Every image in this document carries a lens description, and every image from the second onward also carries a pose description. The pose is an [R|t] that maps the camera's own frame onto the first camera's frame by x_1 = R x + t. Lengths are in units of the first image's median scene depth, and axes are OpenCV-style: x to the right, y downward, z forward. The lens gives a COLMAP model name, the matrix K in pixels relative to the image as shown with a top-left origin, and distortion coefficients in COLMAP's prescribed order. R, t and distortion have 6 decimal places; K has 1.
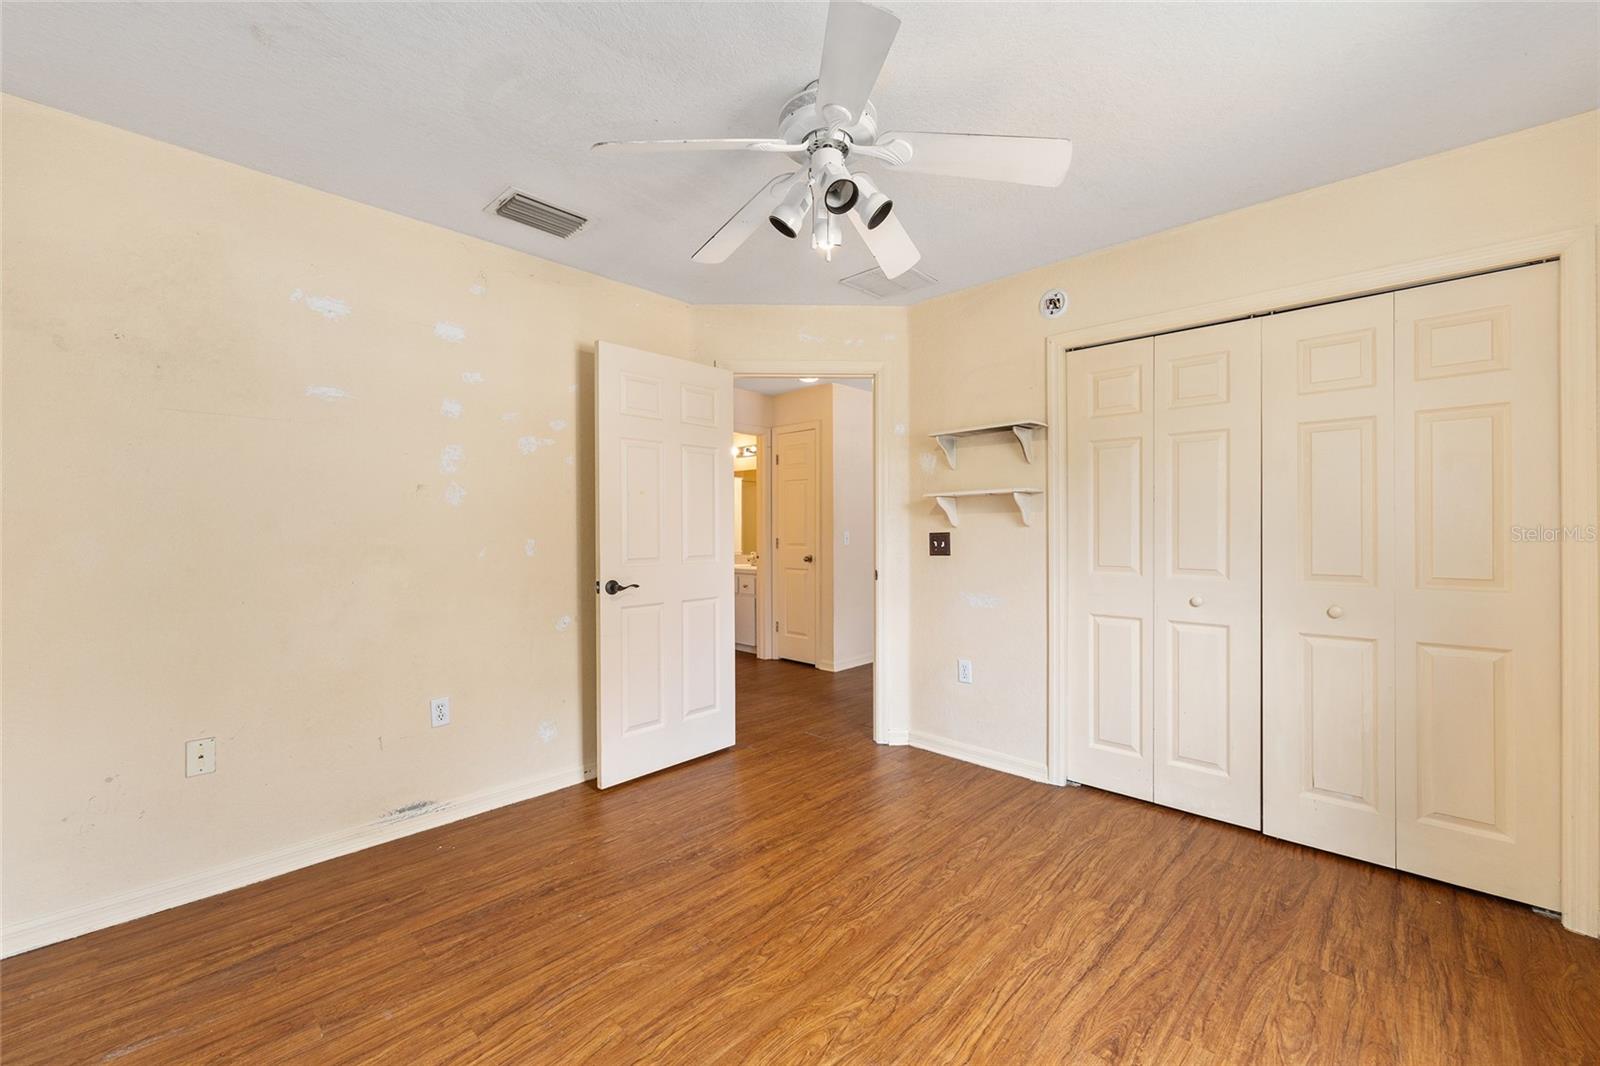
lens RADIAL K [[641.2, 0, 798.5], [0, 641.2, 527.9], [0, 0, 1]] dist [0.000257, 0.000082]
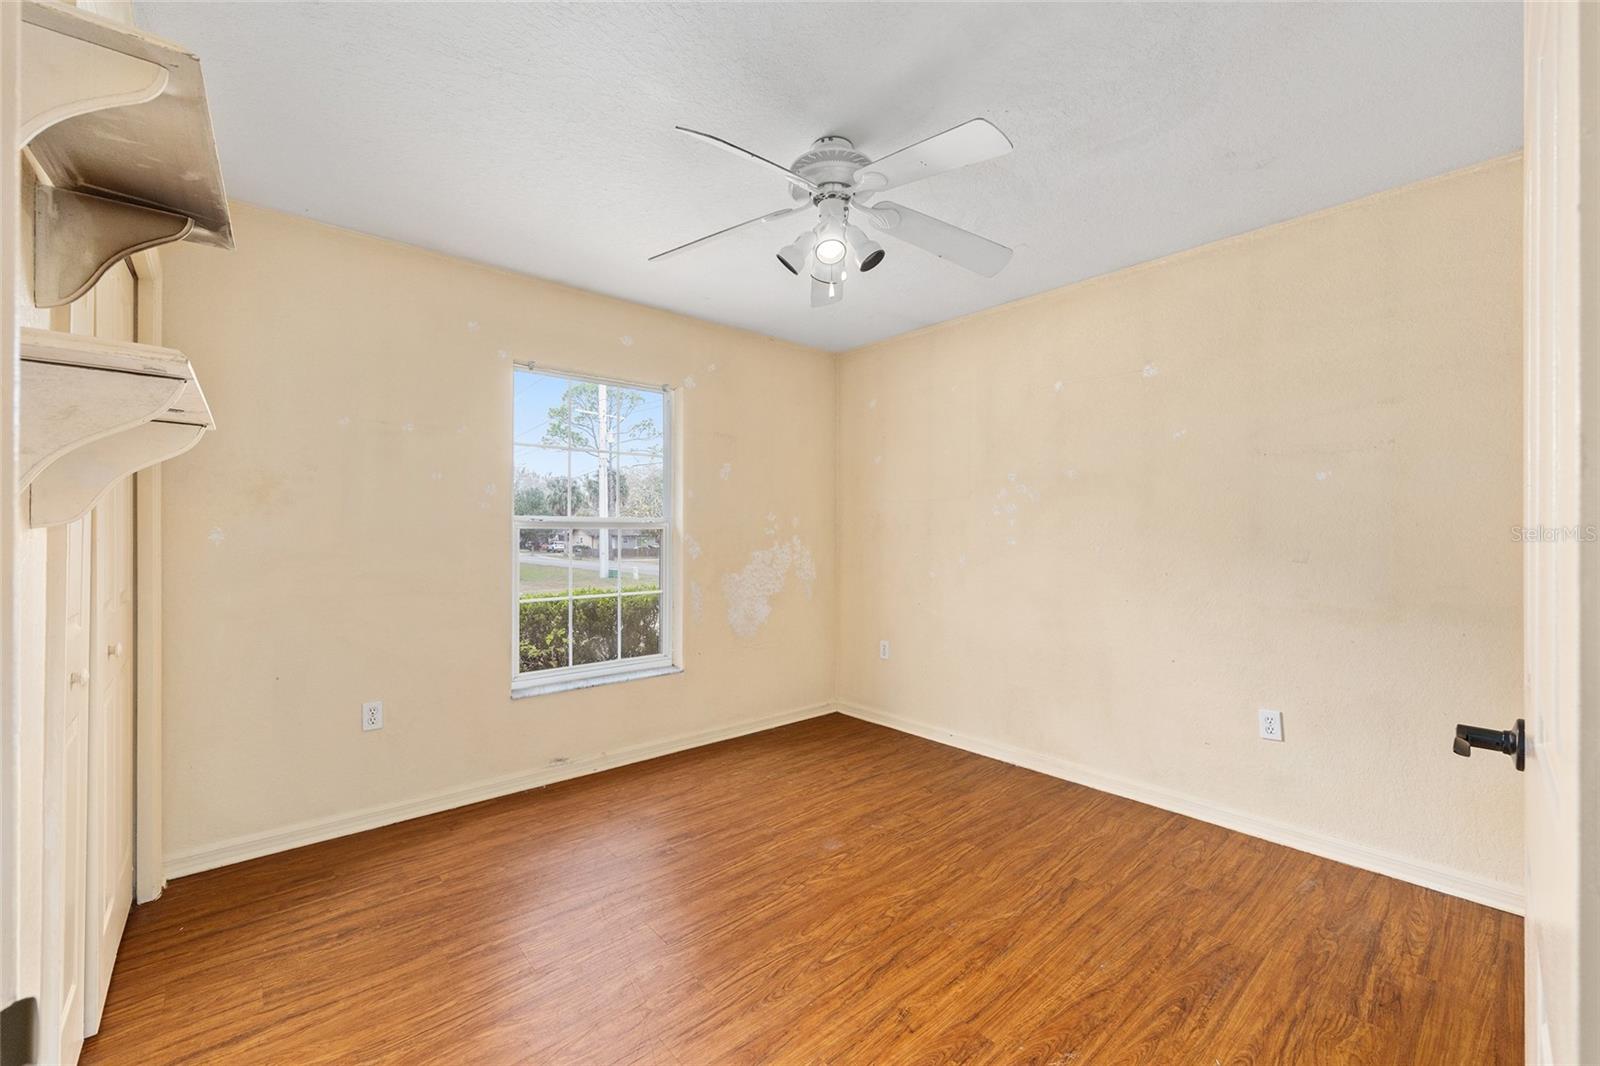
lens RADIAL K [[641.2, 0, 798.5], [0, 641.2, 527.9], [0, 0, 1]] dist [0.000257, 0.000082]
pose [[-0.996282, 0.000563, 0.086155, 0.005677], [-0.000285, 0.999952, -0.009822, -0.000454], [-0.086157, -0.009810, -0.996233, 1.978685]]
